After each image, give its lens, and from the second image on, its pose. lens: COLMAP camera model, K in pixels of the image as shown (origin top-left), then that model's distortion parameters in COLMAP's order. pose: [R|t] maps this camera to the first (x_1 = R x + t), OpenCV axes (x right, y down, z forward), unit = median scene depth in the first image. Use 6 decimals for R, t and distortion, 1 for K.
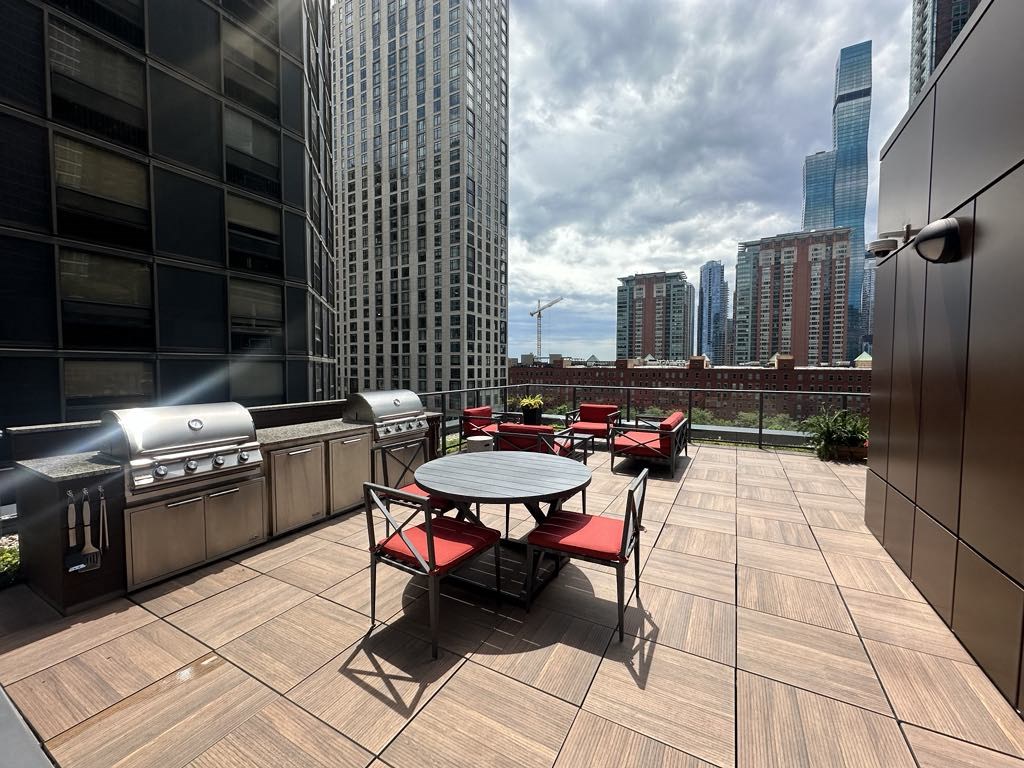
lens RADIAL K [[402.7, 0, 517.8], [0, 402.7, 387.3], [0, 0, 1]] dist [0.000479, 0.000745]
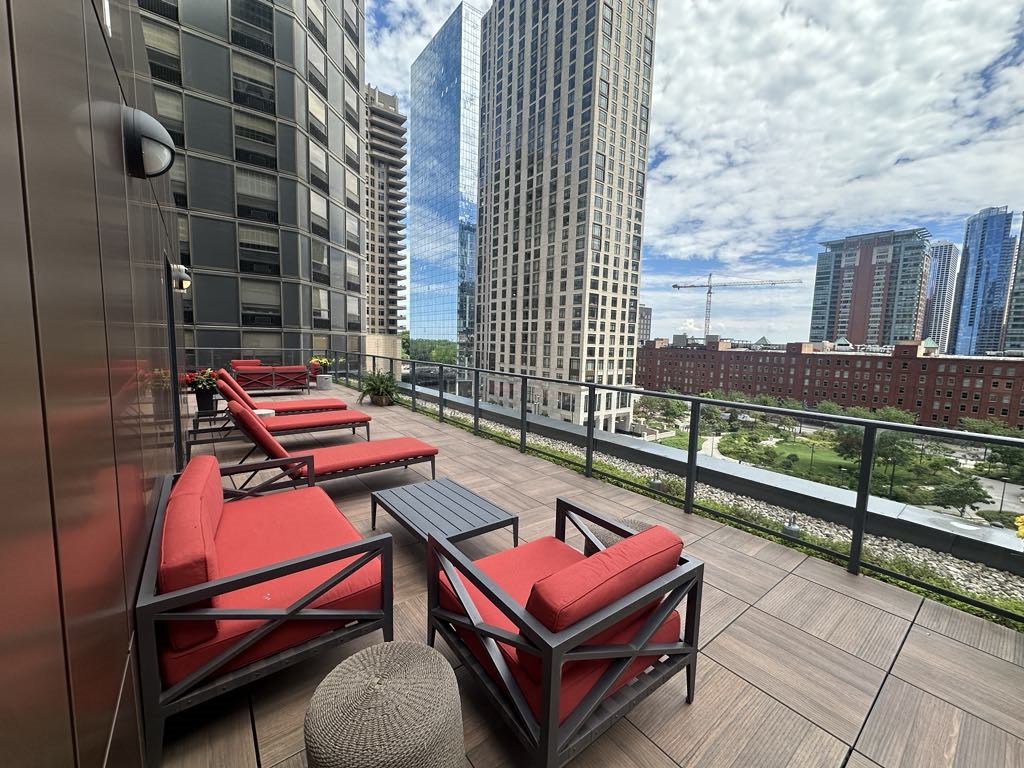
lens RADIAL K [[402.7, 0, 513.1], [0, 402.7, 389.7], [0, 0, 1]] dist [0.000479, 0.000745]
pose [[0.914961, 0.072104, -0.397048, 0.116772], [-0.049427, 0.996523, 0.067070, 0.002154], [0.400504, -0.041742, 0.915344, -0.008822]]
